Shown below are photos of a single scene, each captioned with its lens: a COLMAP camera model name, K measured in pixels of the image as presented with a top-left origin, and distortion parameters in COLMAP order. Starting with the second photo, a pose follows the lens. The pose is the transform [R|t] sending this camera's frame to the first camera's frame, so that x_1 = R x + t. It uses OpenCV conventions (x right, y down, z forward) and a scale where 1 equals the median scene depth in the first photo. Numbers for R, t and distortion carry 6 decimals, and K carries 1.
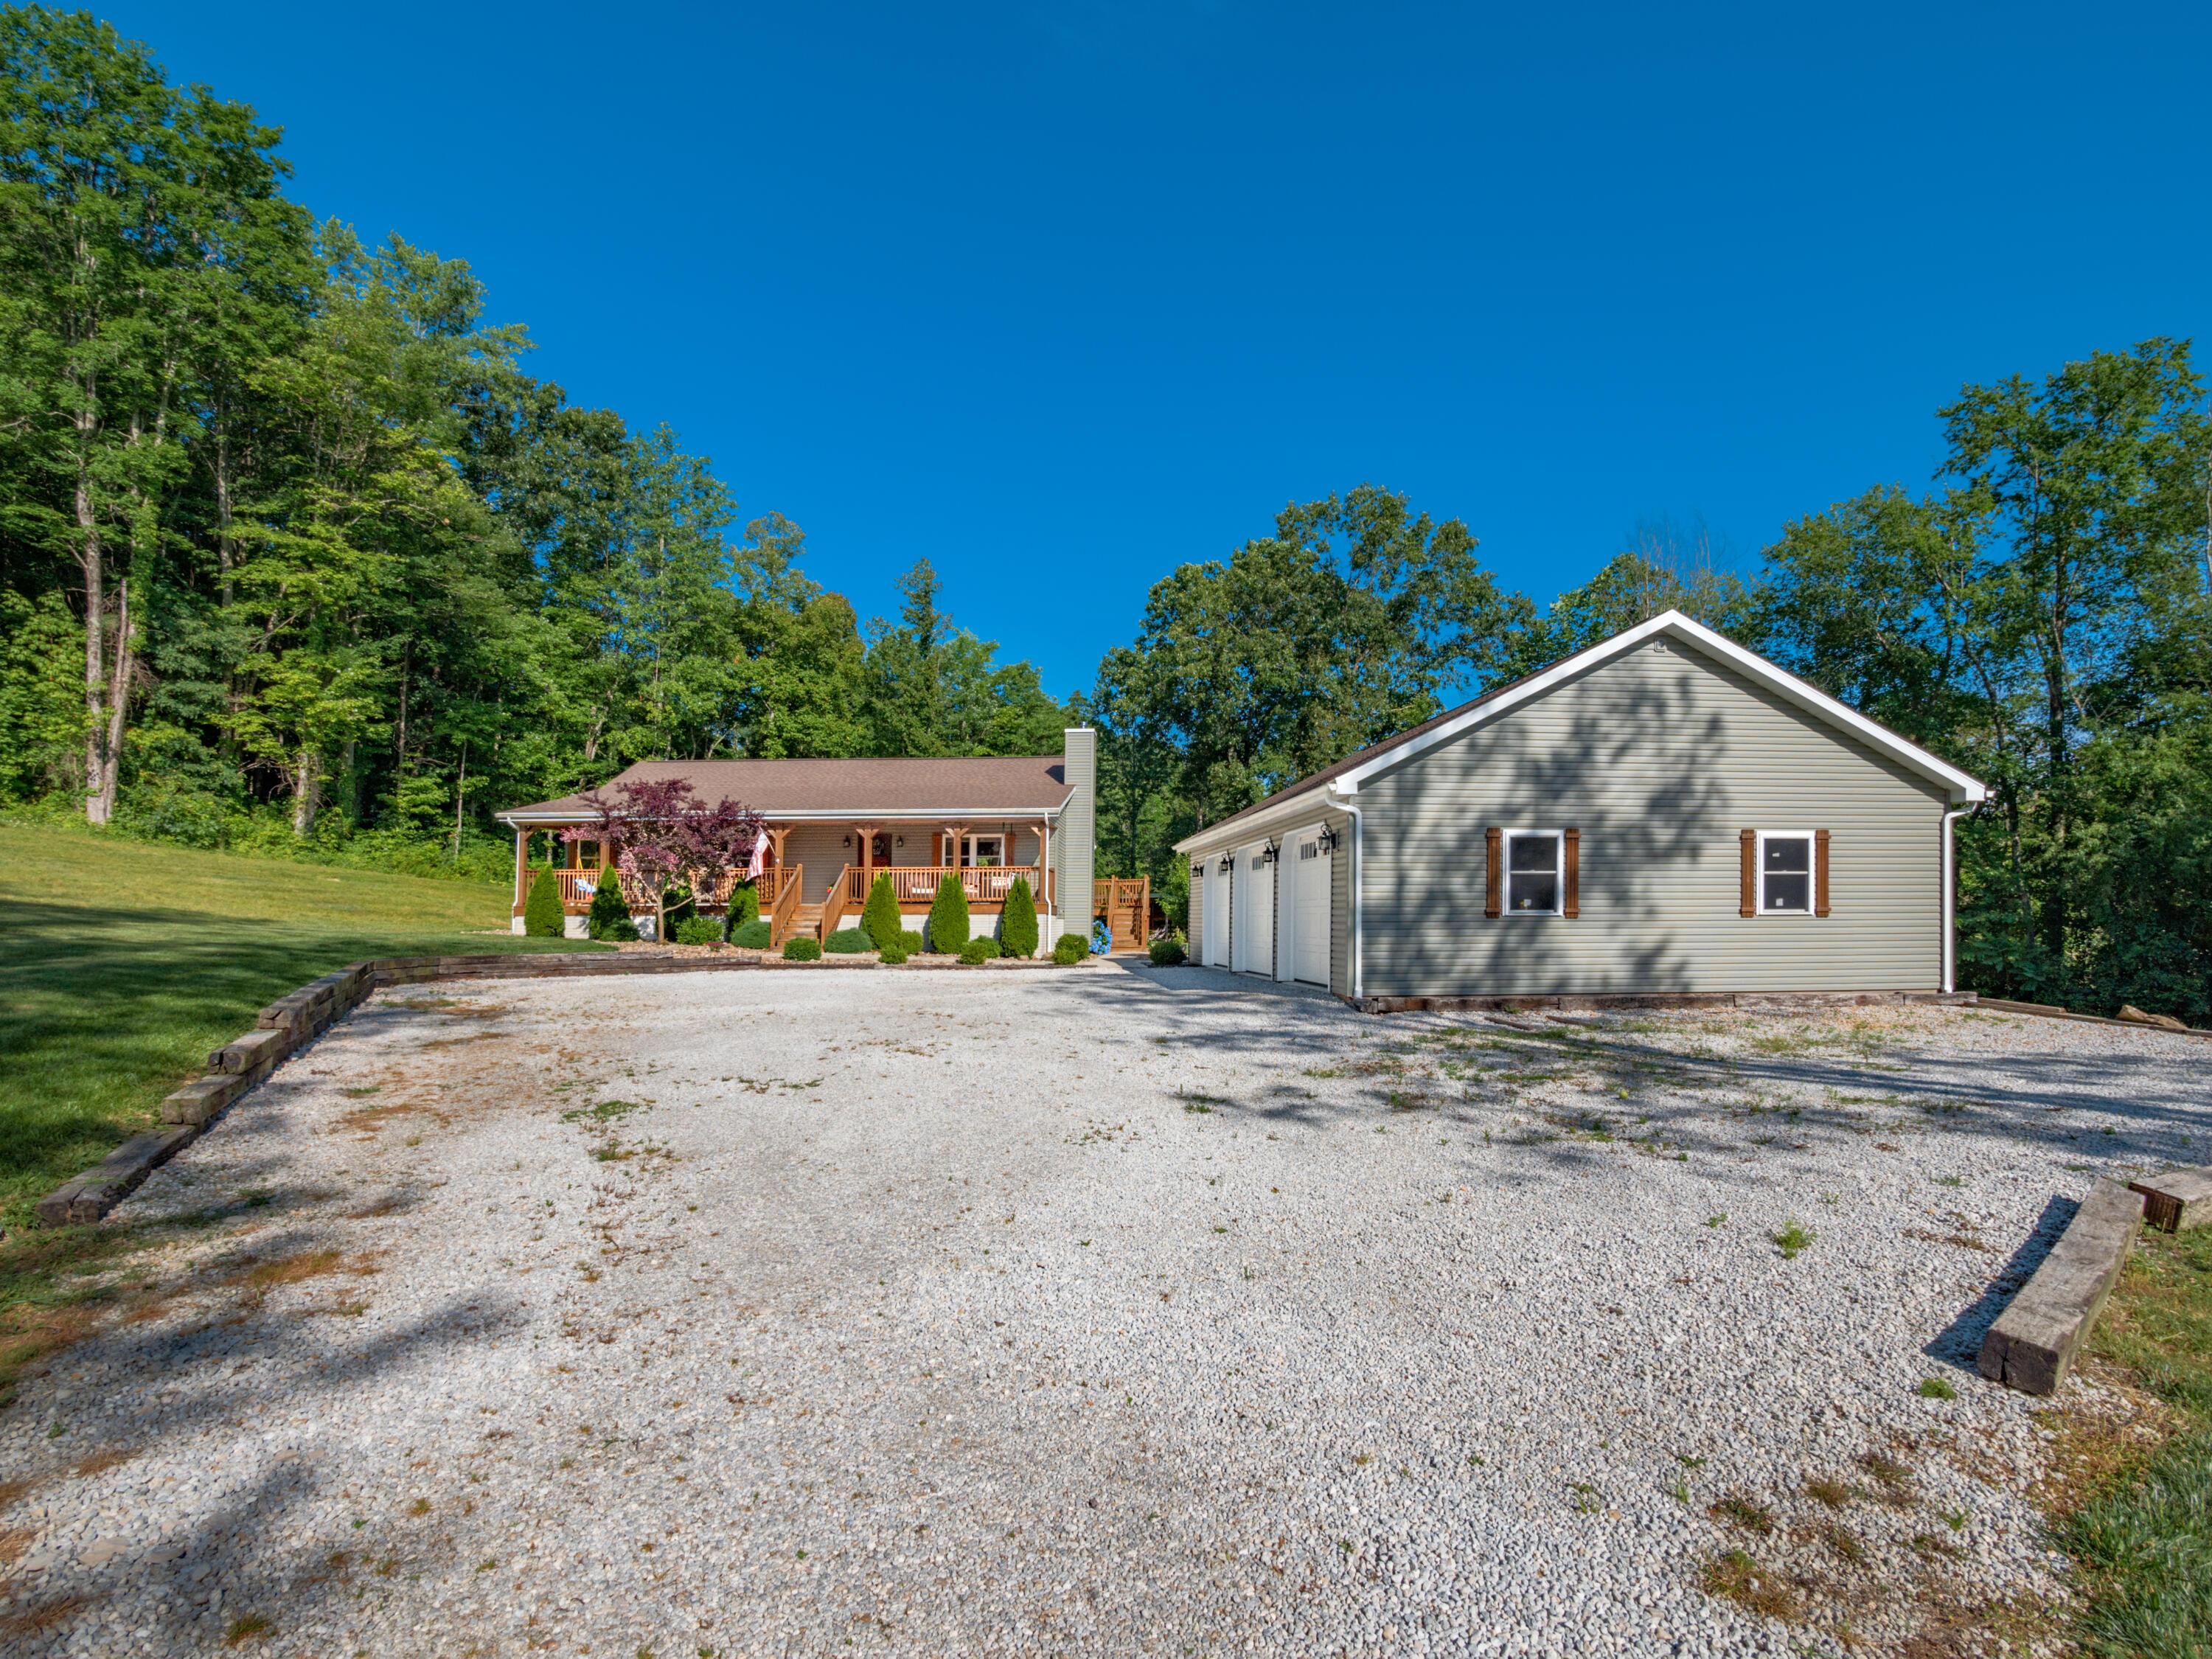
lens RADIAL K [[1052.1, 0, 1105.8], [0, 1052.1, 903.6], [0, 0, 1]] dist [-0.000358, -0.000063]
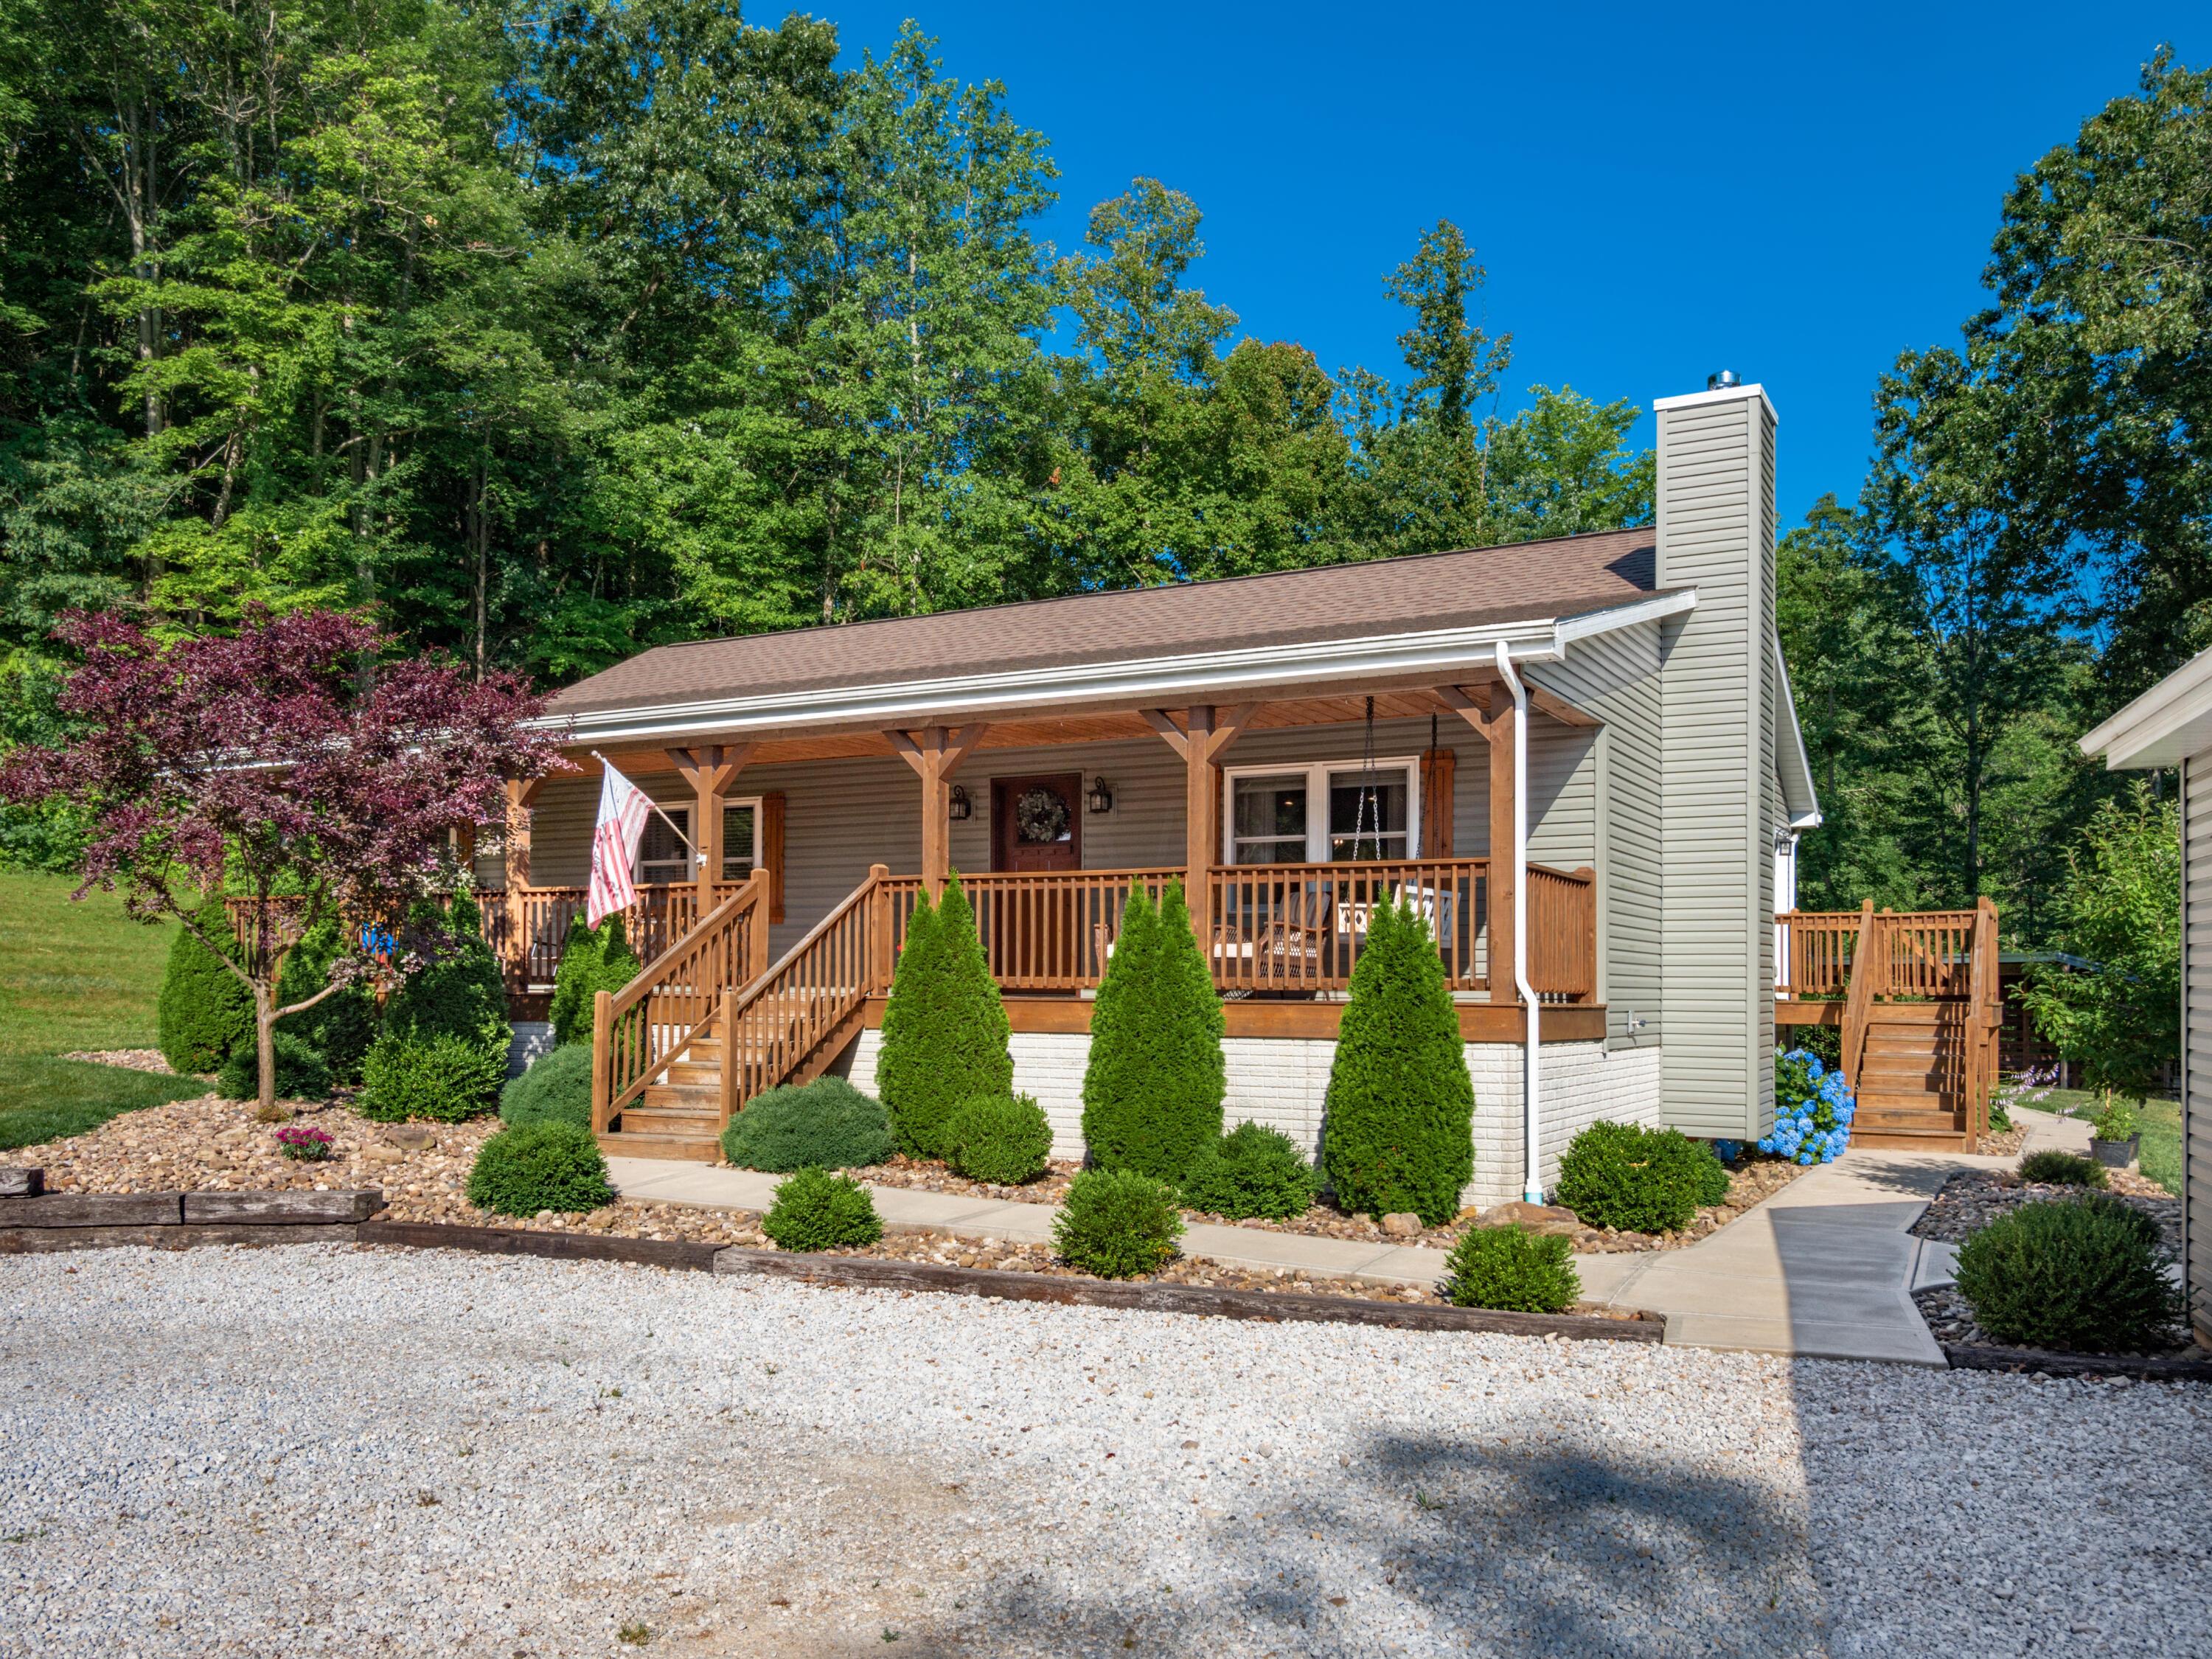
lens RADIAL K [[1720.9, 0, 1106.7], [0, 1720.9, 903.7], [0, 0, 1]] dist [0.008350, -0.005723]
pose [[0.901147, -0.011656, -0.433356, 0.024729], [-0.003348, 0.999422, -0.033844, -0.007155], [0.433500, 0.031949, 0.900587, 0.412315]]
